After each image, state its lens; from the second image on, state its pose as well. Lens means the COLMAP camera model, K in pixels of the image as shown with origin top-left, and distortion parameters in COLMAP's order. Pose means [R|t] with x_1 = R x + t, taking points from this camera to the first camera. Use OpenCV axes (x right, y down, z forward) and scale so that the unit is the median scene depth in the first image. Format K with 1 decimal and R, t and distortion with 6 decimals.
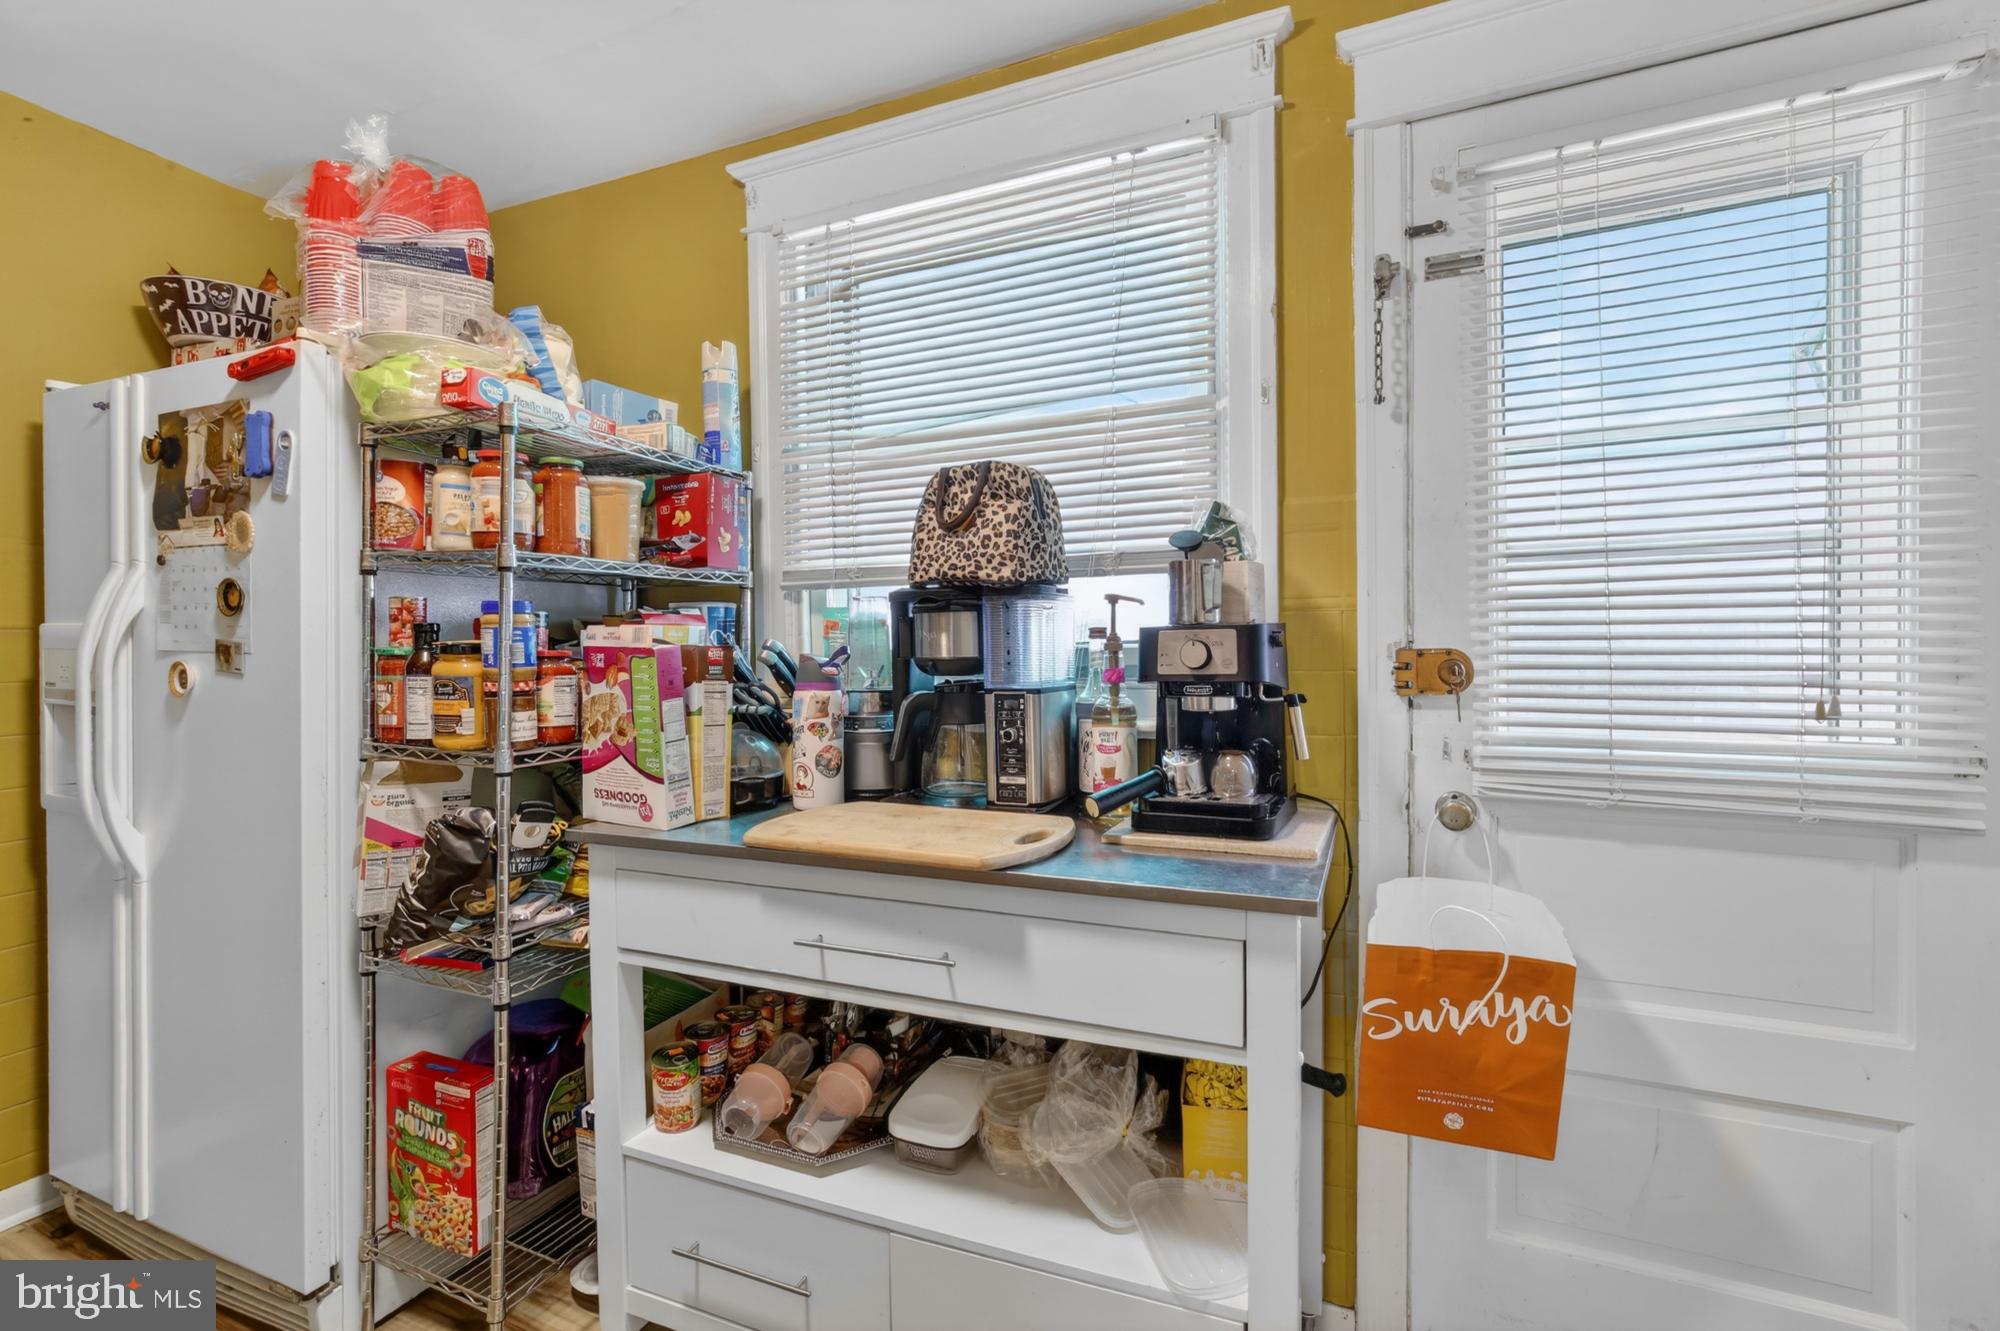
lens RADIAL K [[930.7, 0, 993.8], [0, 930.7, 654.9], [0, 0, 1]] dist [-0.038508, 0.007082]
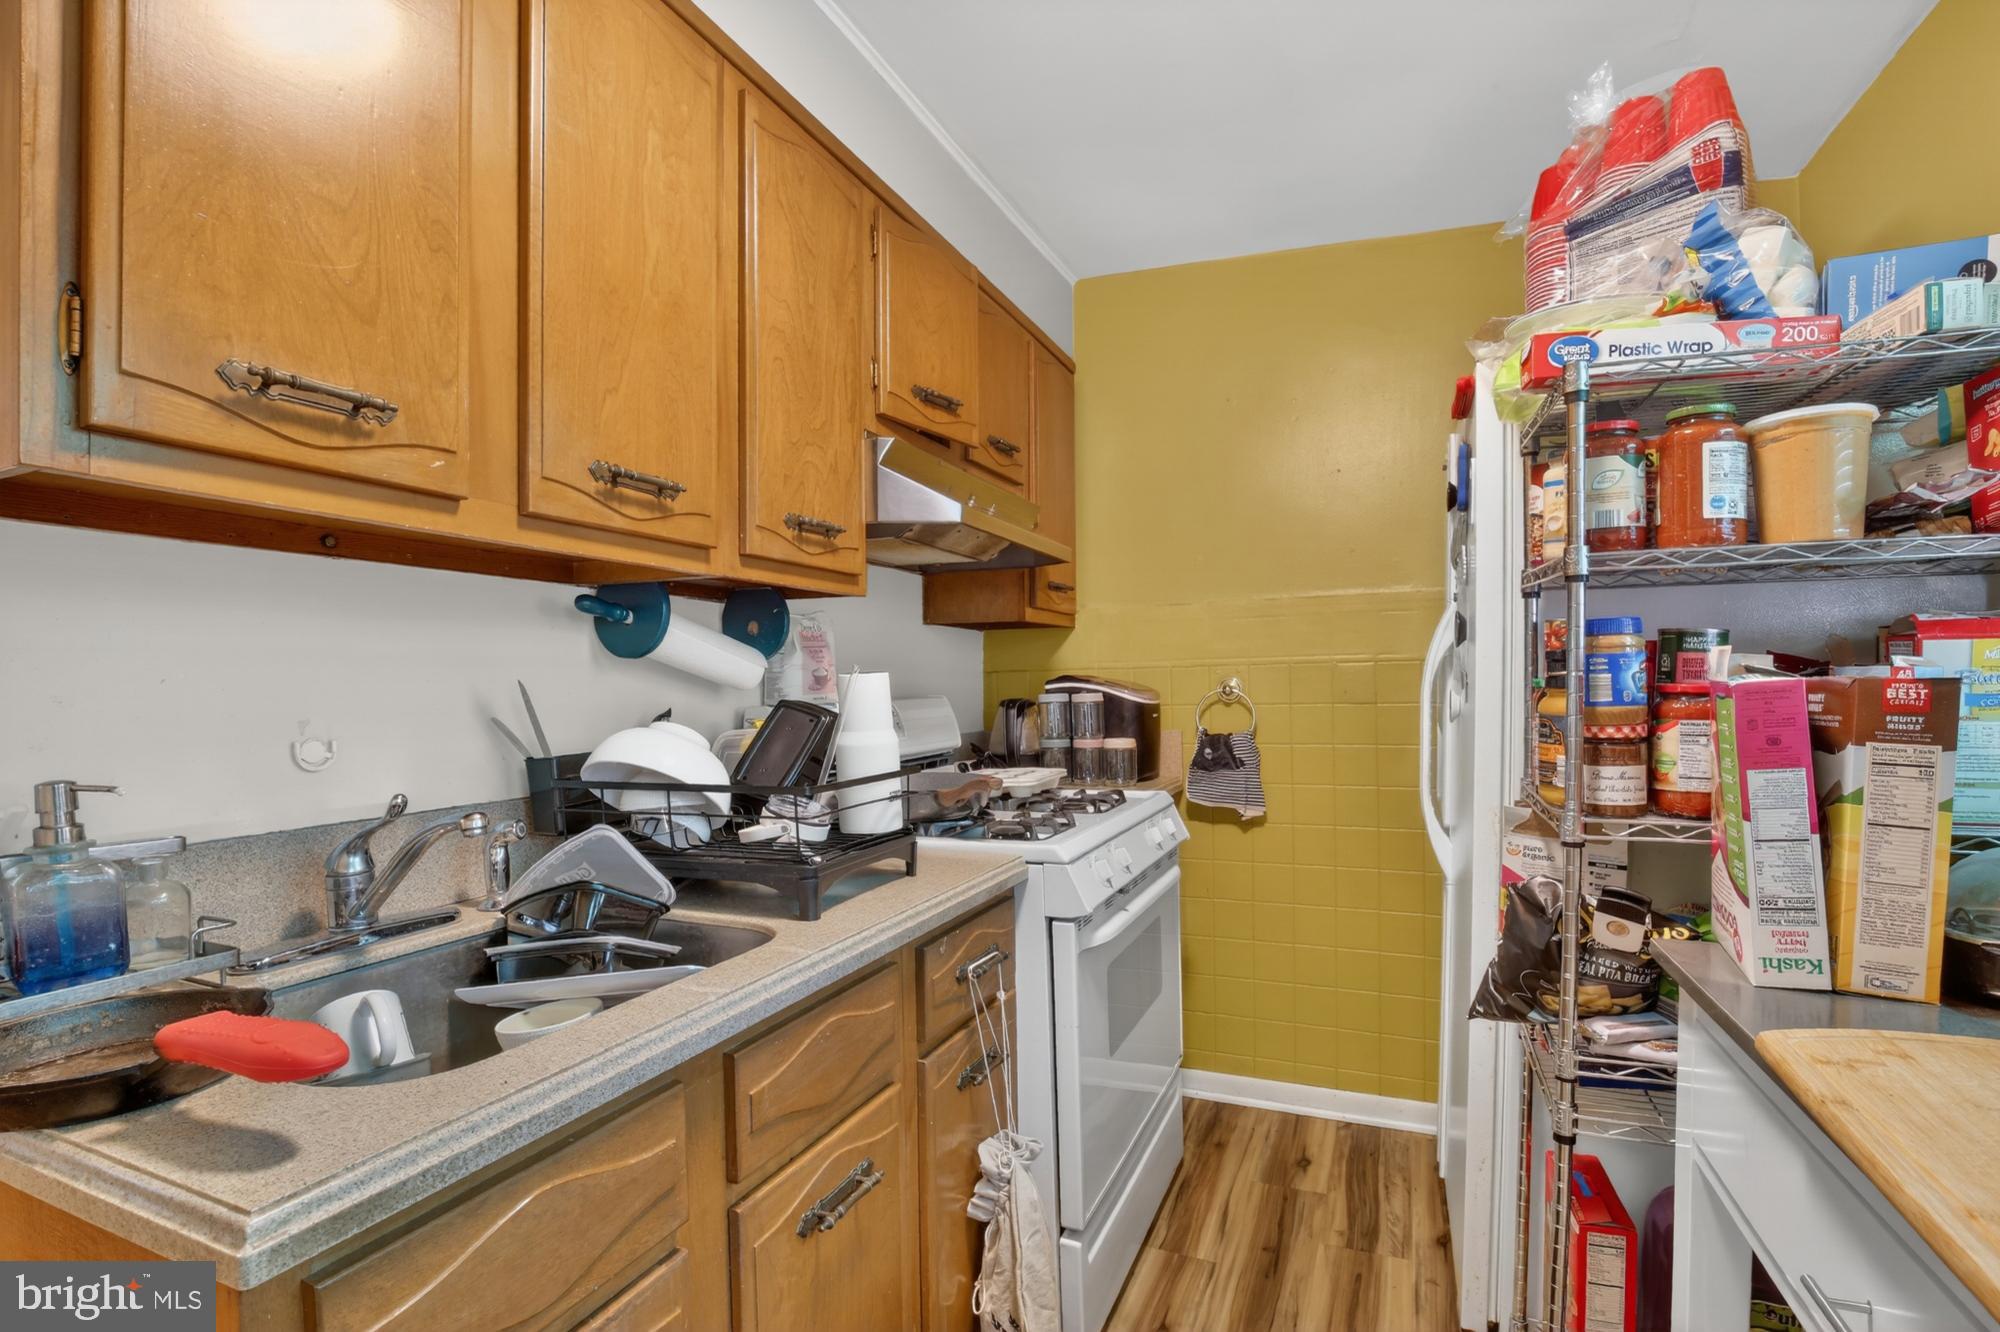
lens RADIAL K [[930.7, 0, 999.6], [0, 930.7, 683.2], [0, 0, 1]] dist [-0.038508, 0.007082]
pose [[0.027281, 0.010135, -0.999576, 0.209607], [0.000208, 0.999949, 0.010144, -0.012558], [0.999628, -0.000485, 0.027278, 0.465199]]
